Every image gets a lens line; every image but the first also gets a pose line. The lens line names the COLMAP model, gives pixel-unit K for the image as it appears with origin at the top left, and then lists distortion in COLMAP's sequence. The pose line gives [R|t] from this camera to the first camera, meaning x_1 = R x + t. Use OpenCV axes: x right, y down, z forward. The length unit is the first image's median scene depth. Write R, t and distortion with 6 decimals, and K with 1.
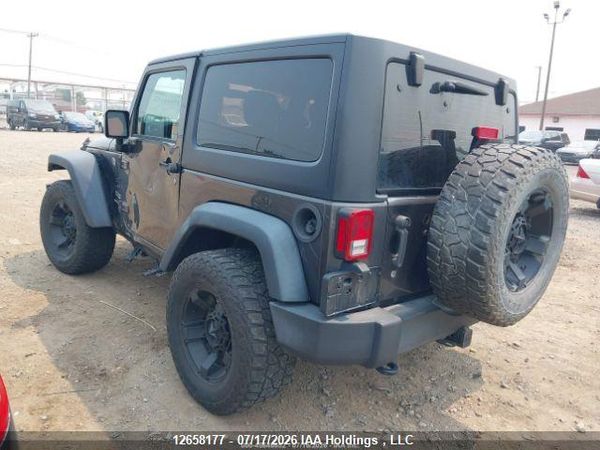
lens RADIAL K [[476.3, 0, 299.8], [0, 476.3, 226.0], [0, 0, 1]] dist [-0.004749, -0.008843]
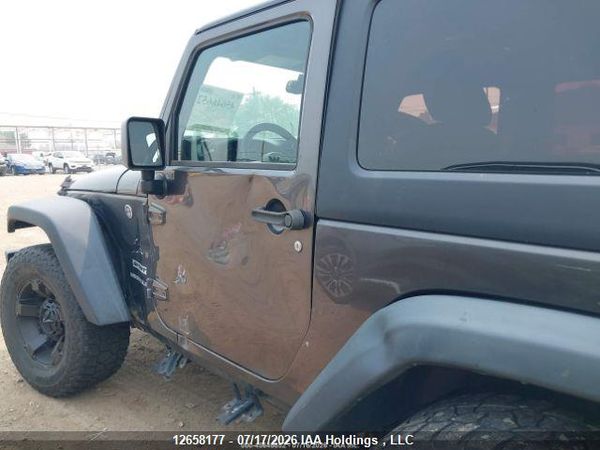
lens RADIAL K [[476.3, 0, 300.1], [0, 476.3, 226.2], [0, 0, 1]] dist [-0.004749, -0.008843]
pose [[0.992879, -0.084015, 0.084453, -0.206739], [0.088122, 0.995041, -0.046139, -0.063701], [-0.080158, 0.053252, 0.995359, 0.356176]]
